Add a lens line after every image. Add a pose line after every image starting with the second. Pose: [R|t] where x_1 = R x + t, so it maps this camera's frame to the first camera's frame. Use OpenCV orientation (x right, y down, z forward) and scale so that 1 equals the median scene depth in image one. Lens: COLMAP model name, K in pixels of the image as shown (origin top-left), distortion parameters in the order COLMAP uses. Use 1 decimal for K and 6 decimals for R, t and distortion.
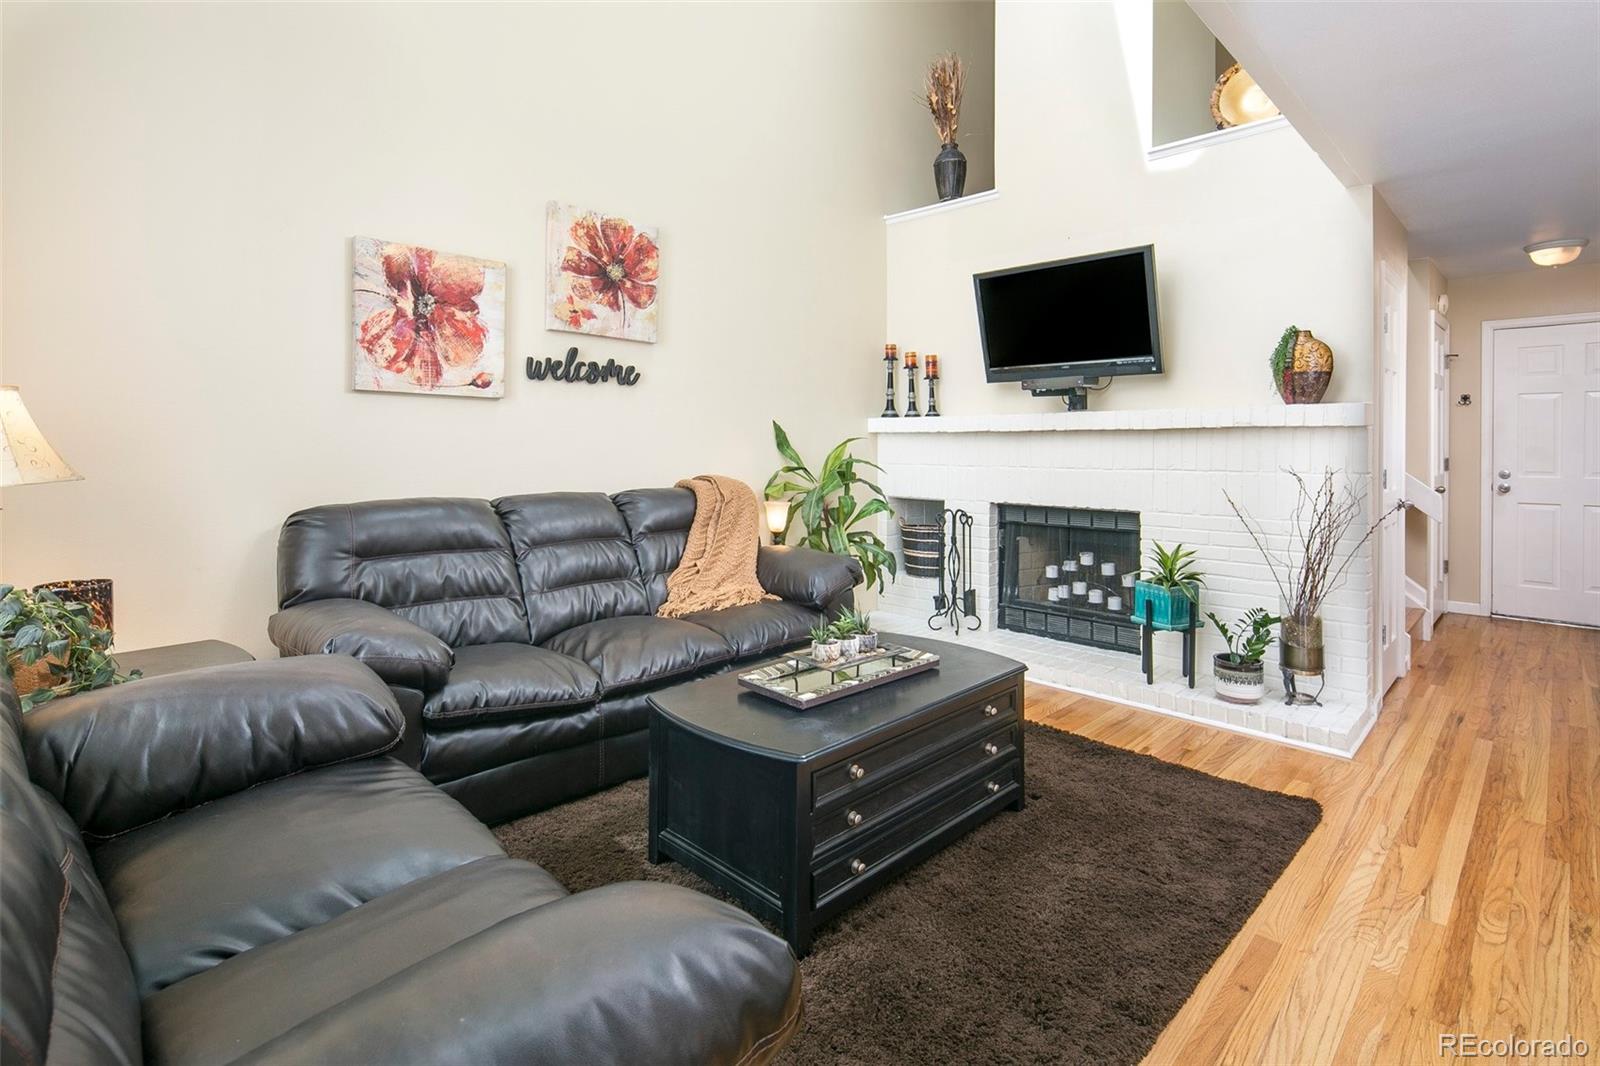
lens RADIAL K [[774.4, 0, 798.0], [0, 774.4, 448.1], [0, 0, 1]] dist [0.005394, -0.003127]
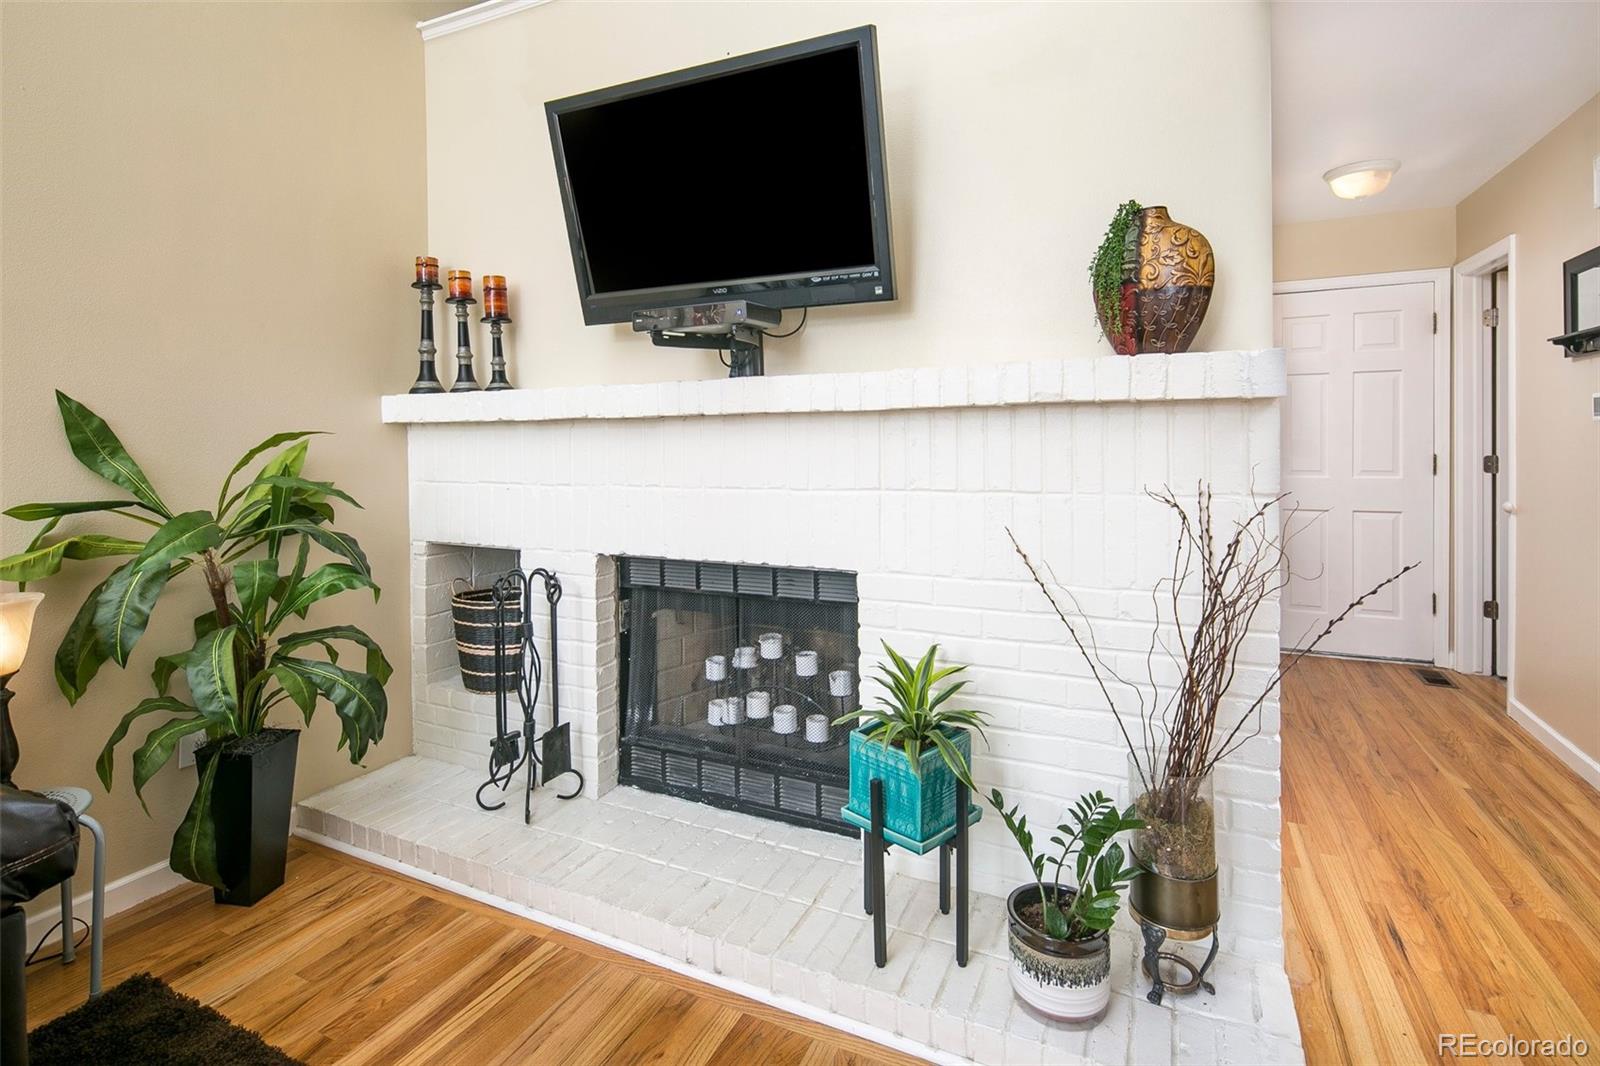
lens RADIAL K [[774.4, 0, 804.4], [0, 774.4, 449.9], [0, 0, 1]] dist [0.005394, -0.003127]
pose [[0.941791, -0.013134, 0.335942, 0.253354], [0.011725, 0.999912, 0.006222, -0.002116], [-0.335994, -0.001921, 0.941862, 0.564851]]
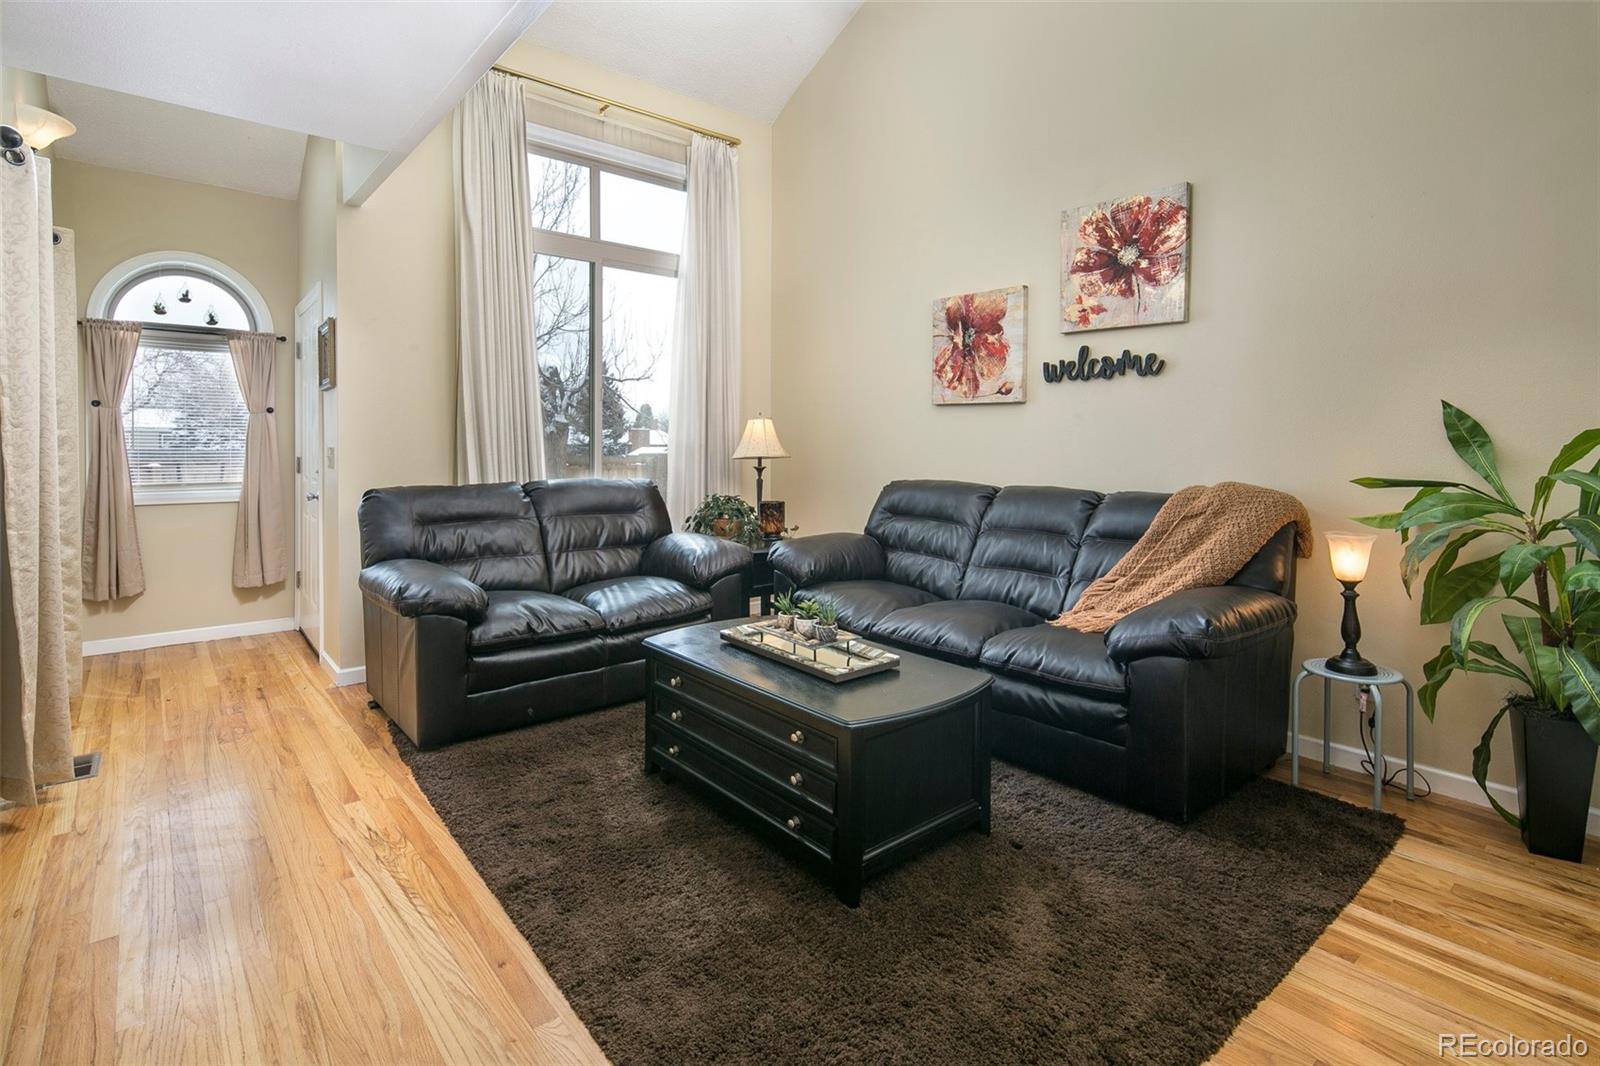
lens RADIAL K [[774.4, 0, 796.2], [0, 774.4, 457.4], [0, 0, 1]] dist [0.005394, -0.003127]
pose [[-0.085288, 0.014636, -0.996249, 0.722611], [-0.011130, 0.999816, 0.015641, 0.003893], [0.996294, 0.012422, -0.085110, 0.683371]]
